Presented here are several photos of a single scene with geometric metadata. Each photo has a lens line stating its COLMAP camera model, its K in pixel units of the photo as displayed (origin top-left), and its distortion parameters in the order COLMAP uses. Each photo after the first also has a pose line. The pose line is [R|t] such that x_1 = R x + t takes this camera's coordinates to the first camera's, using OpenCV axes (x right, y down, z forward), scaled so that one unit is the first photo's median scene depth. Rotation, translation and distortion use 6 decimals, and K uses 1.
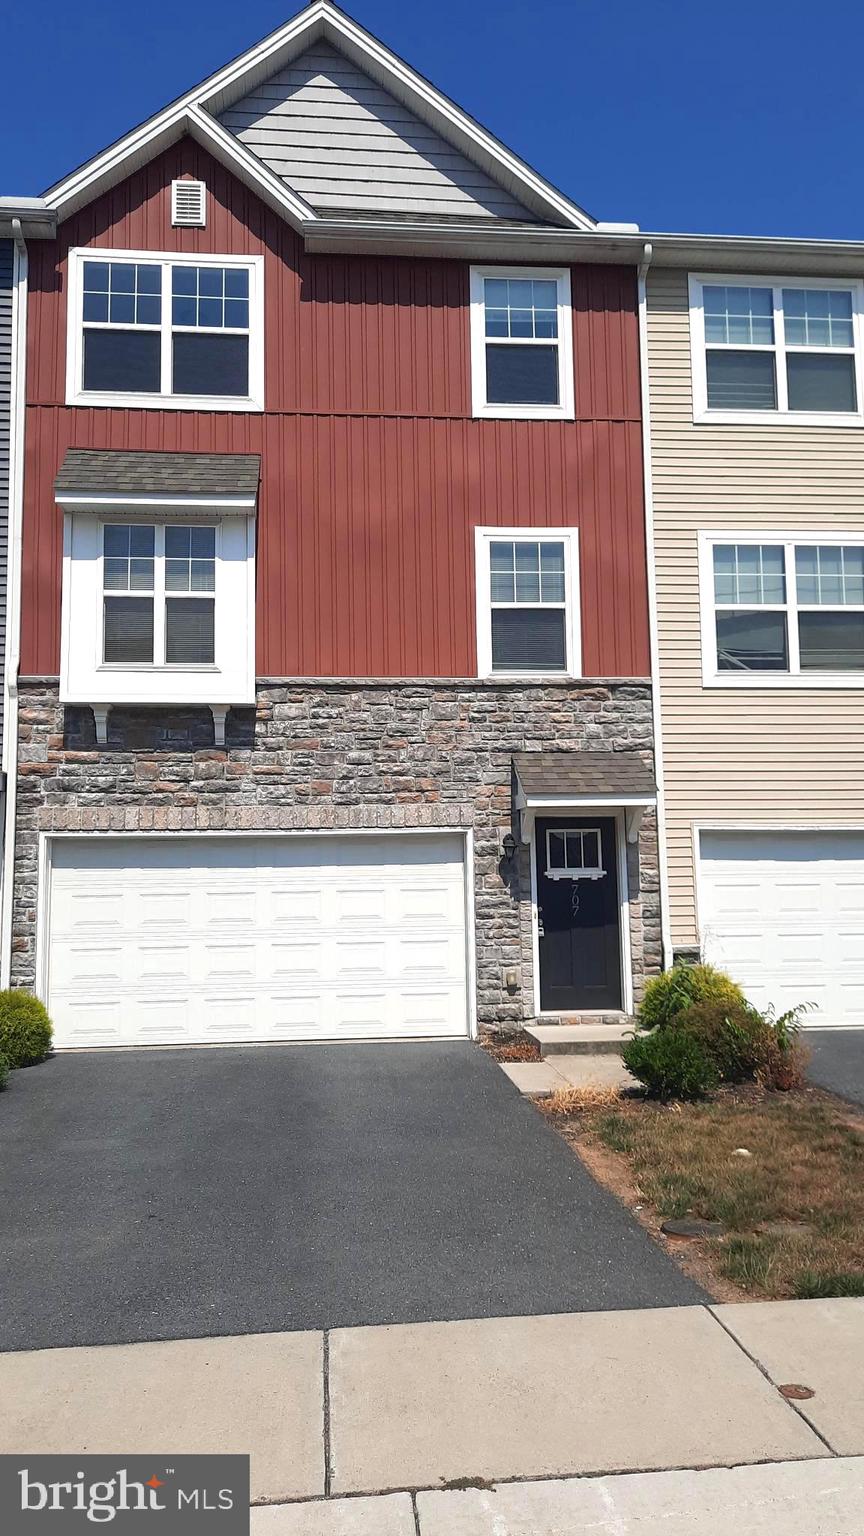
lens RADIAL K [[1127.1, 0, 441.9], [0, 1127.1, 753.1], [0, 0, 1]] dist [0.046250, -0.002429]
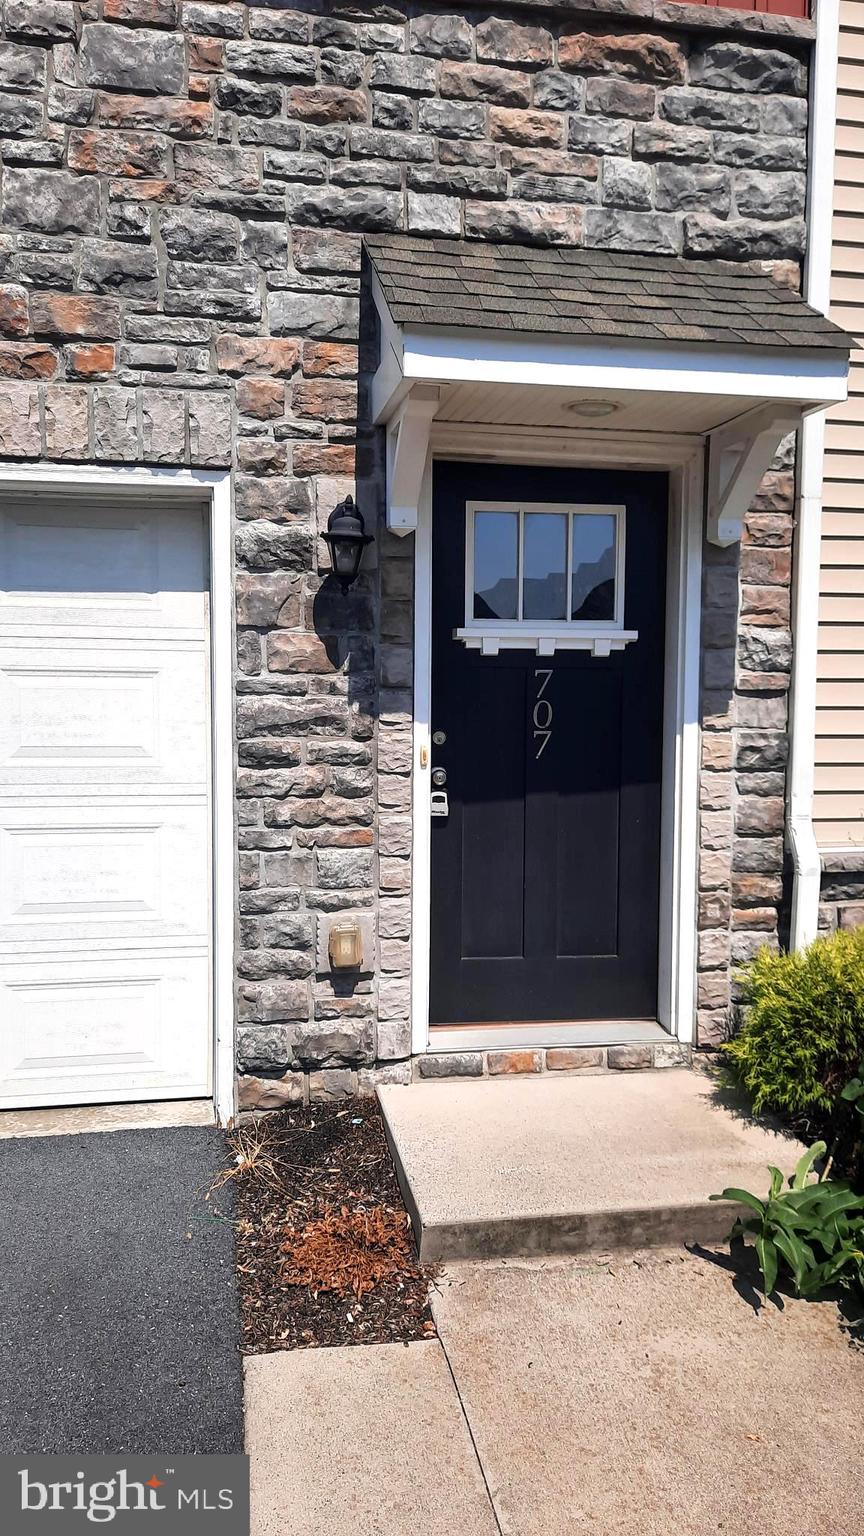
lens RADIAL K [[1127.1, 0, 434.0], [0, 1127.1, 760.0], [0, 0, 1]] dist [0.046250, -0.002429]
pose [[0.996977, 0.018732, 0.075405, 0.060660], [-0.031992, 0.983384, 0.178697, 0.084969], [-0.070804, -0.180569, 0.981011, 0.673119]]
